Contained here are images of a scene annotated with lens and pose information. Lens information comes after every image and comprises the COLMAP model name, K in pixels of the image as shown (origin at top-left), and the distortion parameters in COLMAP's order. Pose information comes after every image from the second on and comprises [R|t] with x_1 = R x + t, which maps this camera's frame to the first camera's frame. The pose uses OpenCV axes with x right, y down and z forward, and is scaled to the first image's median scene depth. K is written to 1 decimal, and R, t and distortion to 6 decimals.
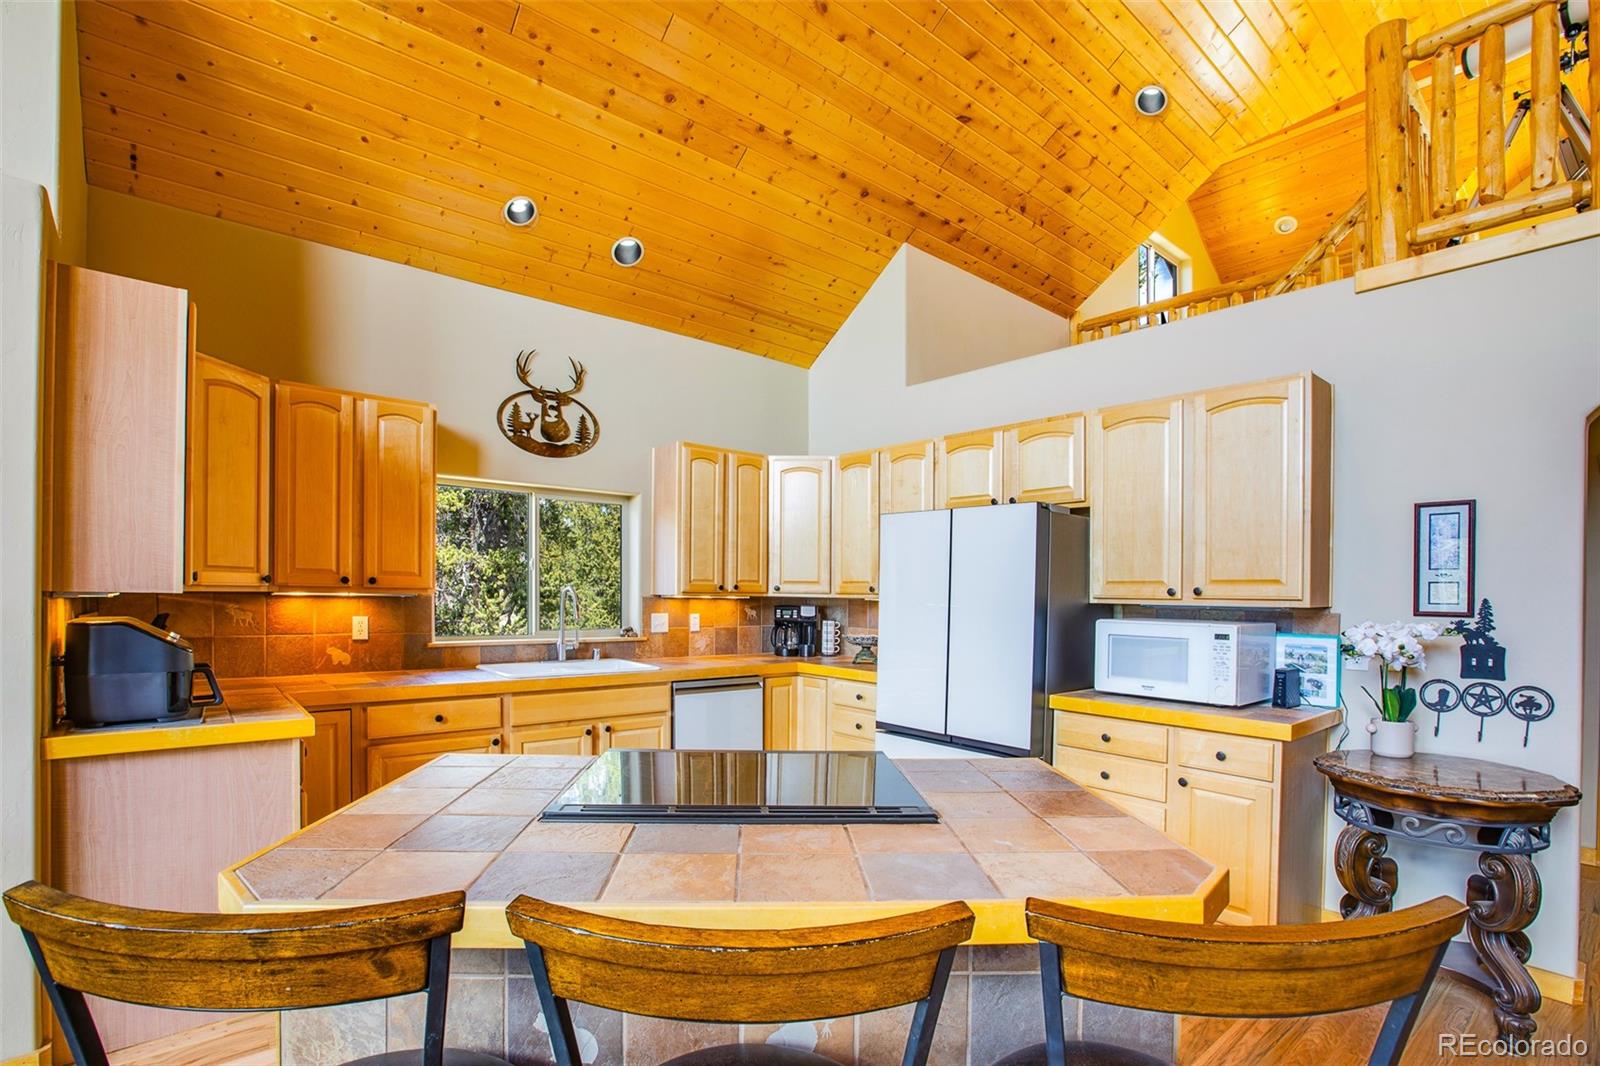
lens RADIAL K [[743.4, 0, 773.7], [0, 743.4, 596.5], [0, 0, 1]] dist [-0.038740, 0.012849]
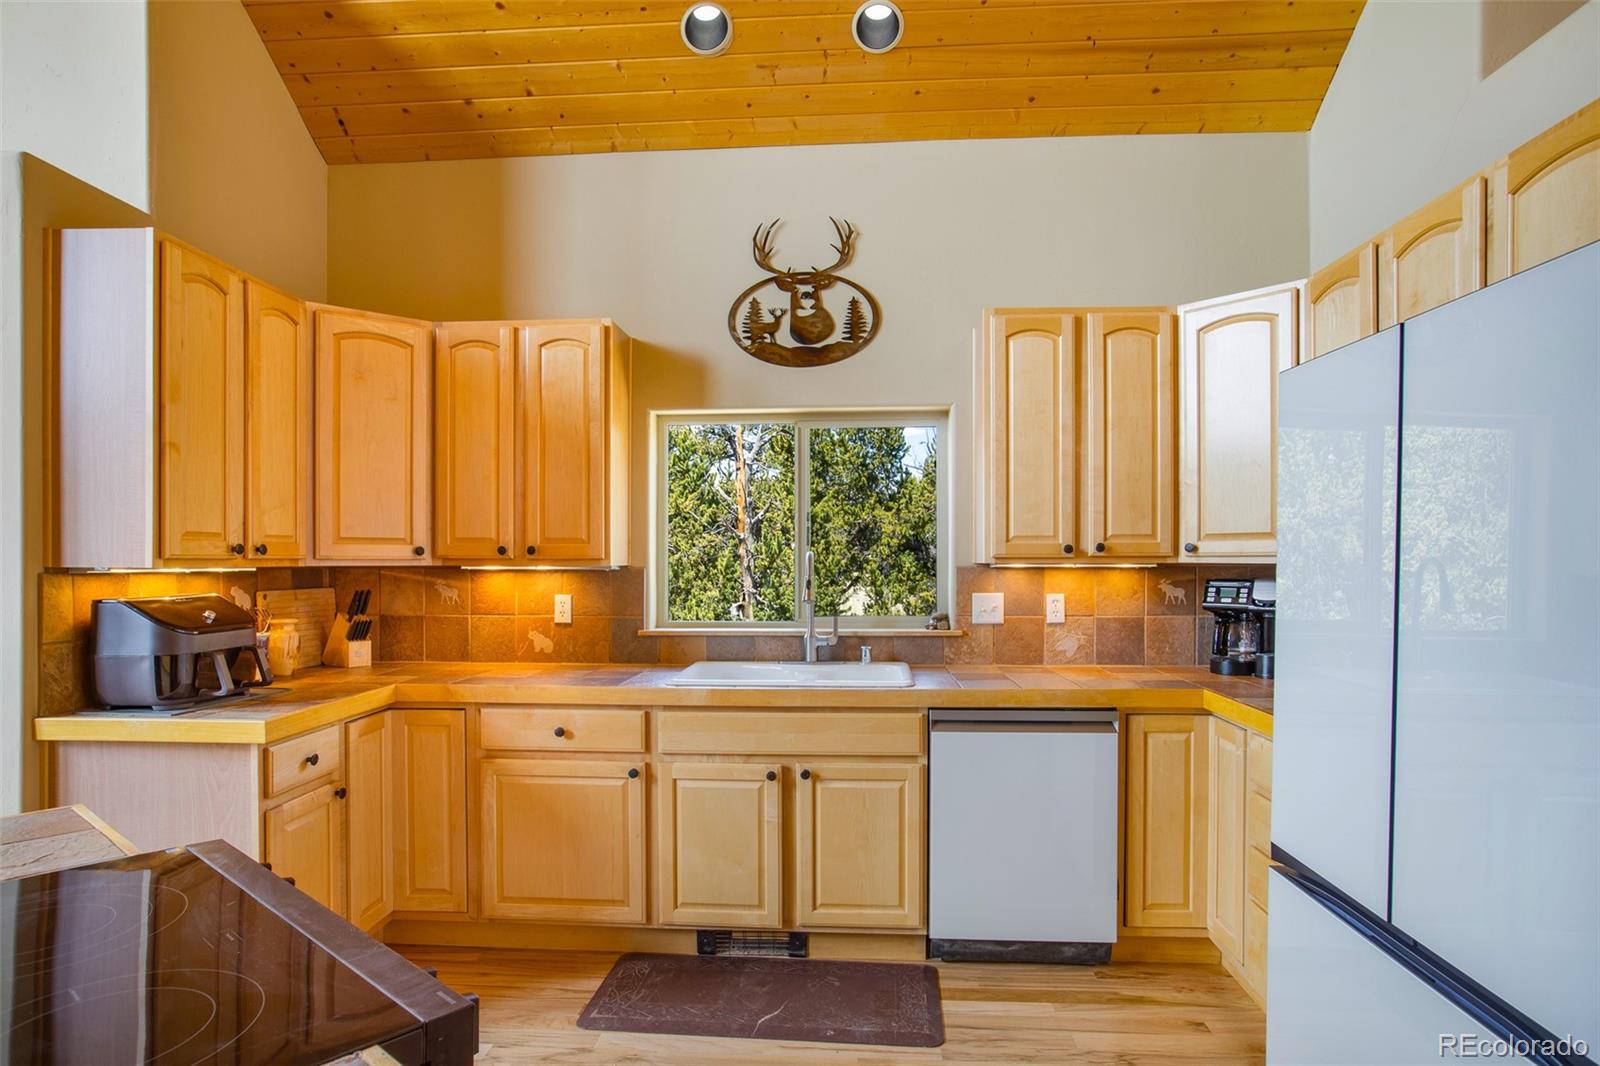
lens RADIAL K [[887.8, 0, 803.9], [0, 887.8, 570.8], [0, 0, 1]] dist [-0.033711, 0.017374]
pose [[0.735782, -0.007375, -0.677178, 0.273104], [0.009604, 0.999954, -0.000455, 0.003365], [0.677150, -0.006169, 0.735819, 0.405096]]
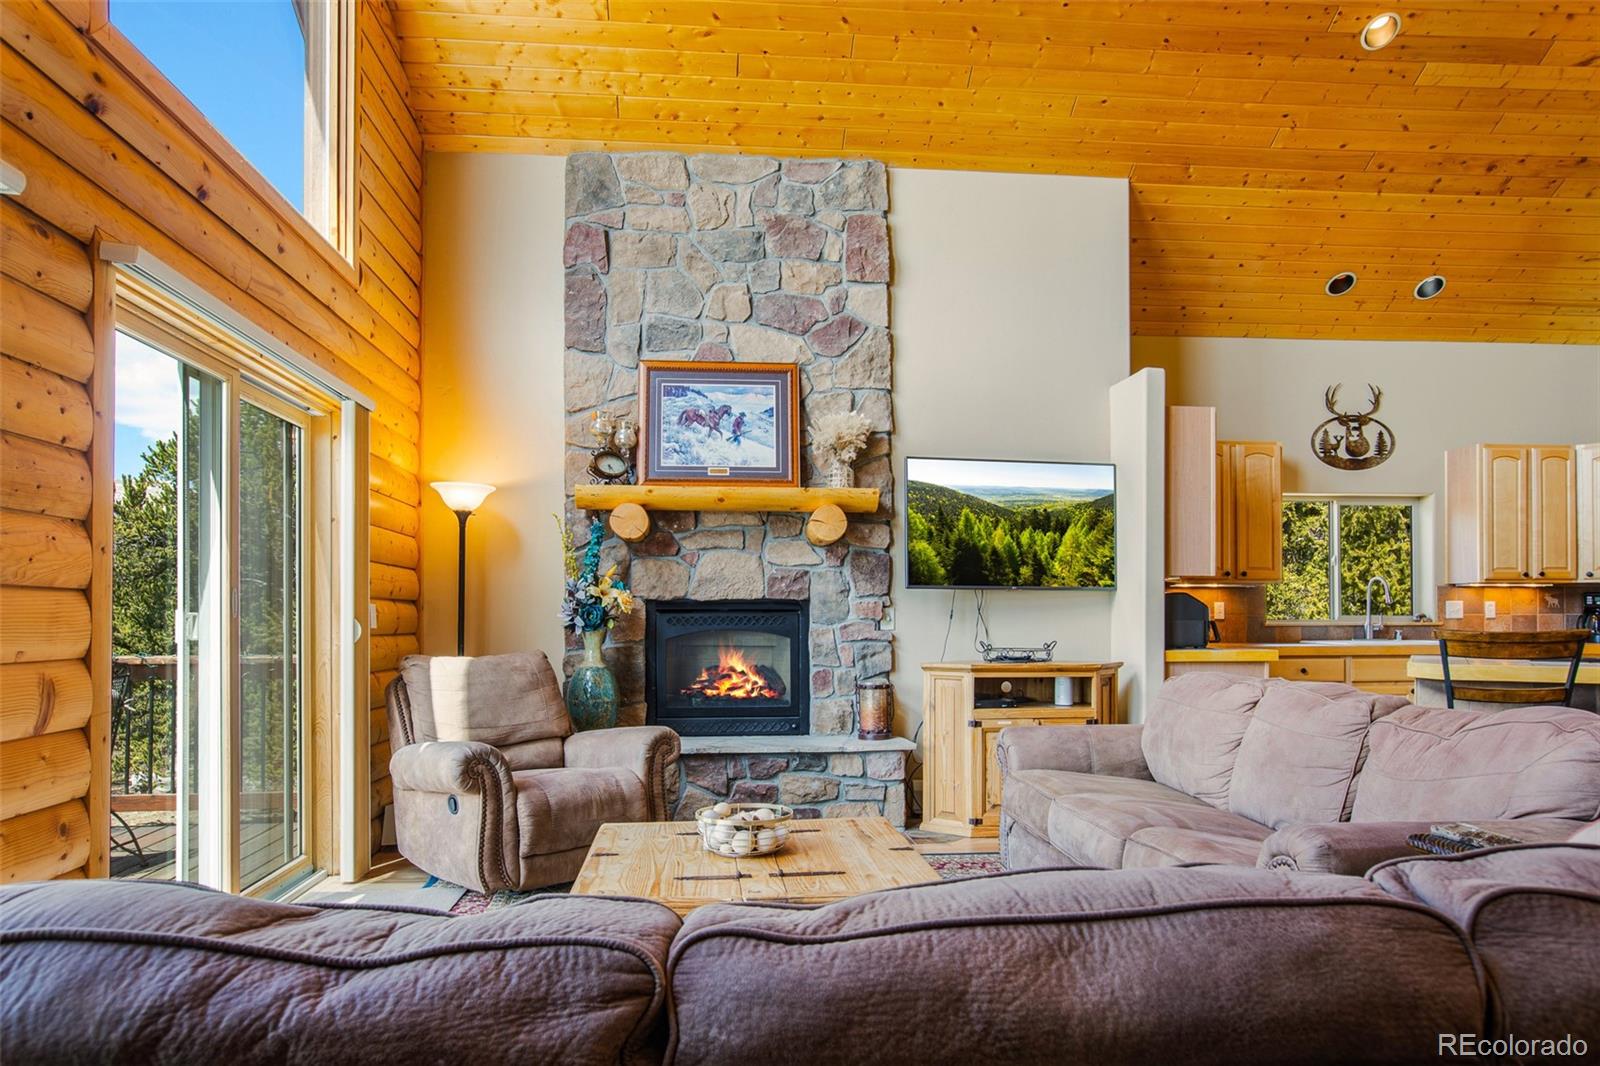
lens RADIAL K [[996.9, 0, 779.5], [0, 996.9, 619.1], [0, 0, 1]] dist [-0.030365, 0.026293]
pose [[0.825043, -0.015099, -0.564868, -0.176273], [0.010559, 0.999880, -0.011303, 0.064055], [0.564971, 0.003361, 0.825104, -0.890779]]
